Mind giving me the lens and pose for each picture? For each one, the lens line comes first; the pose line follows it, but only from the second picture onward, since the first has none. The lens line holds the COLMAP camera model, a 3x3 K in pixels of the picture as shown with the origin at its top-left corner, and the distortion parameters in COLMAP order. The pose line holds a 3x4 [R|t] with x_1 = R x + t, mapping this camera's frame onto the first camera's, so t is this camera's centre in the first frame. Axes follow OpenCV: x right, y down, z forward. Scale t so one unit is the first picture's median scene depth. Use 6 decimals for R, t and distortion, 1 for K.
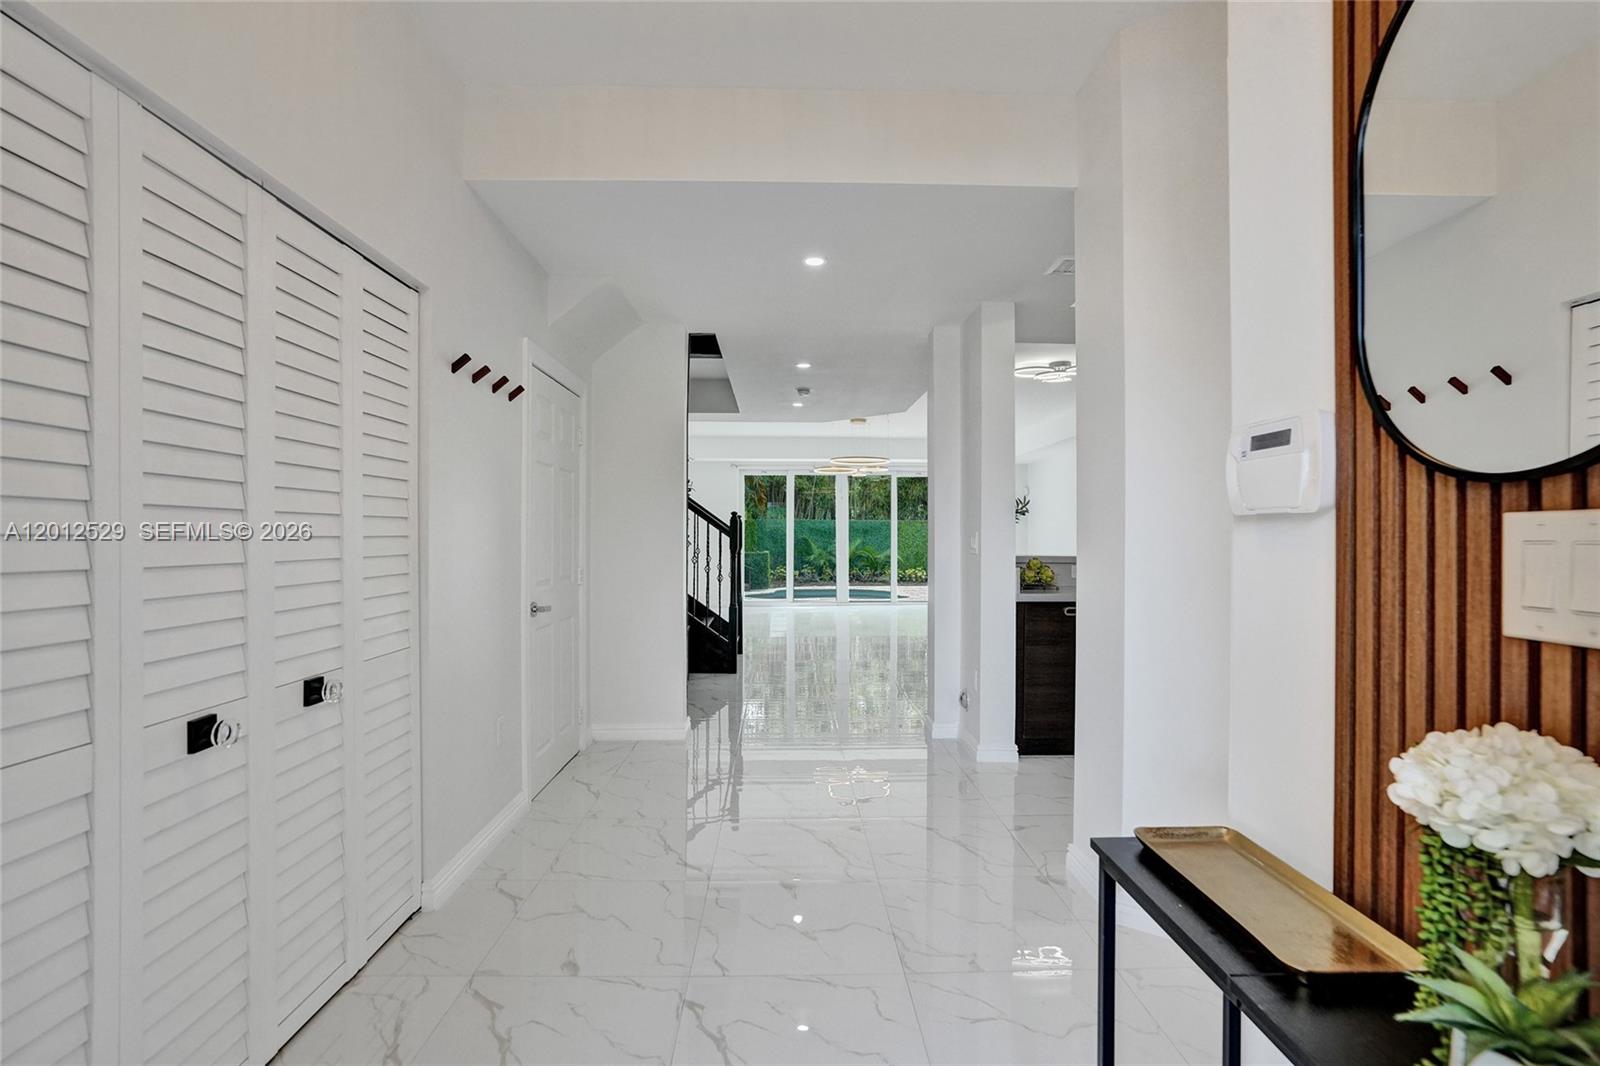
lens RADIAL K [[774.1, 0, 798.0], [0, 774.1, 542.0], [0, 0, 1]] dist [-0.054245, 0.029811]
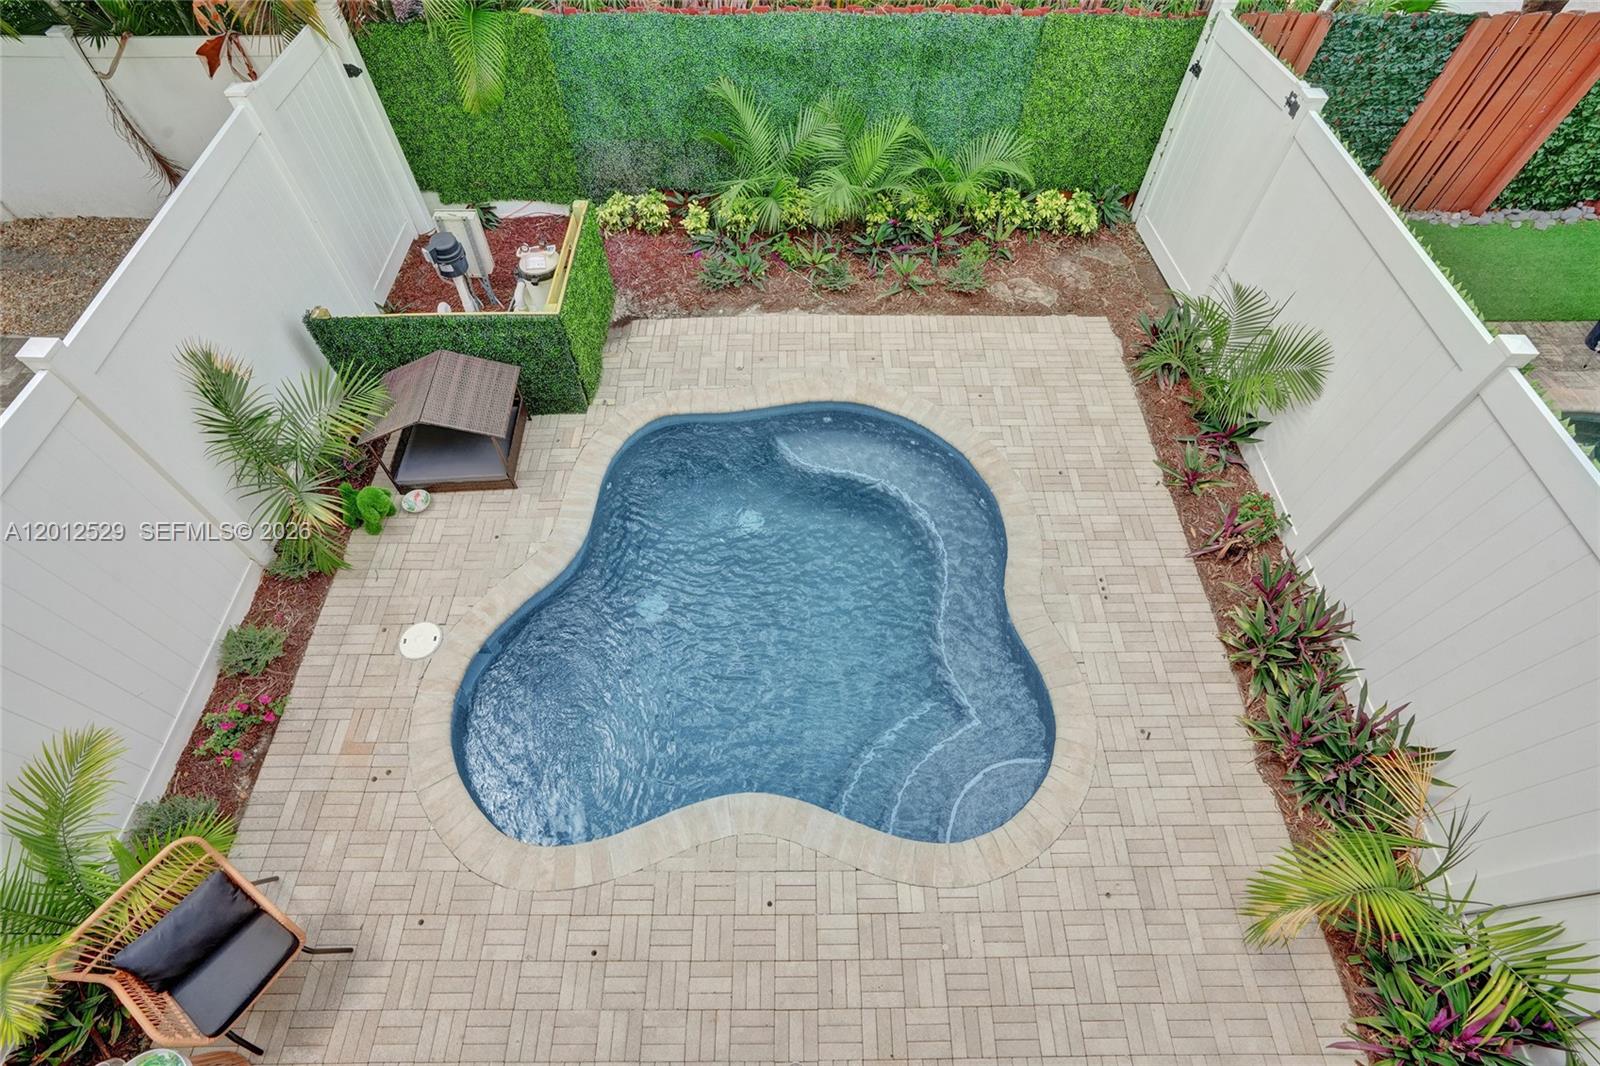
lens RADIAL K [[746.2, 0, 800.0], [0, 746.2, 533.0], [0, 0, 1]] dist [-0.049013, 0.023200]
pose [[0.999895, 0.013215, -0.005983, 0.049348], [-0.002607, 0.569414, 0.822047, -0.160587], [0.014270, -0.821944, 0.569389, 0.816183]]
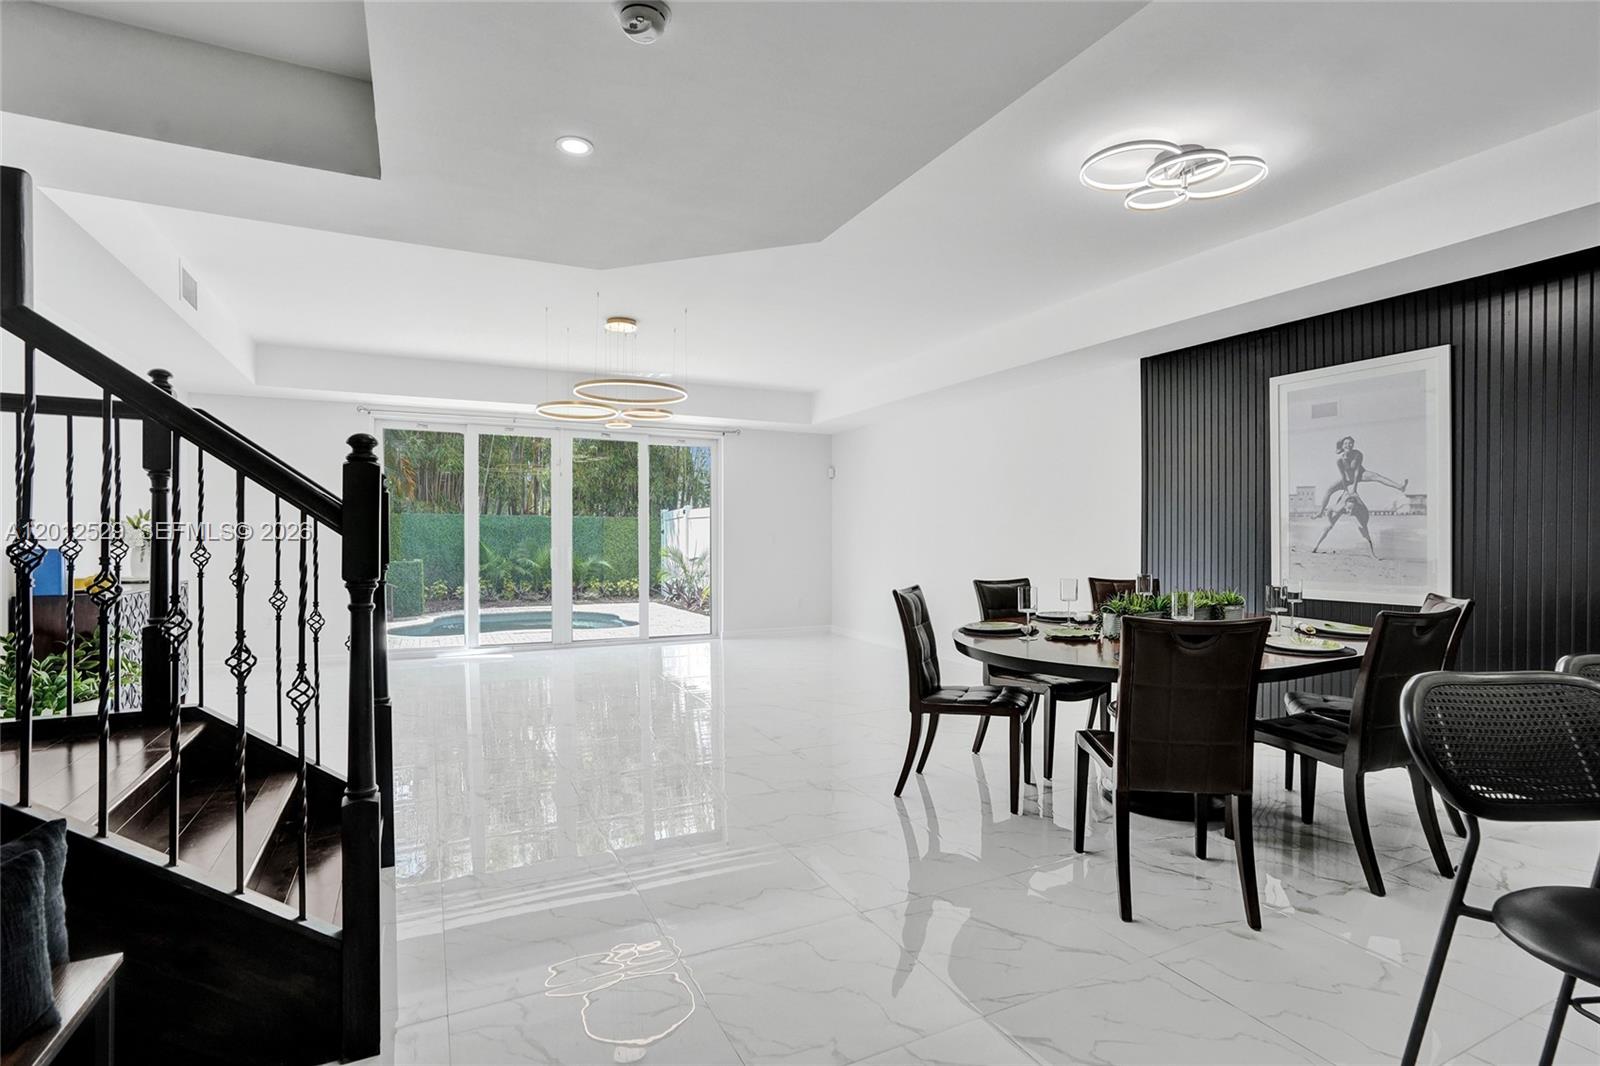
lens RADIAL K [[774.1, 0, 798.0], [0, 774.1, 542.0], [0, 0, 1]] dist [-0.054245, 0.029811]
pose [[0.907100, -0.002769, 0.420906, -0.022417], [0.004250, 0.999988, -0.002580, -0.000312], [-0.420894, 0.004129, 0.907101, 0.269809]]
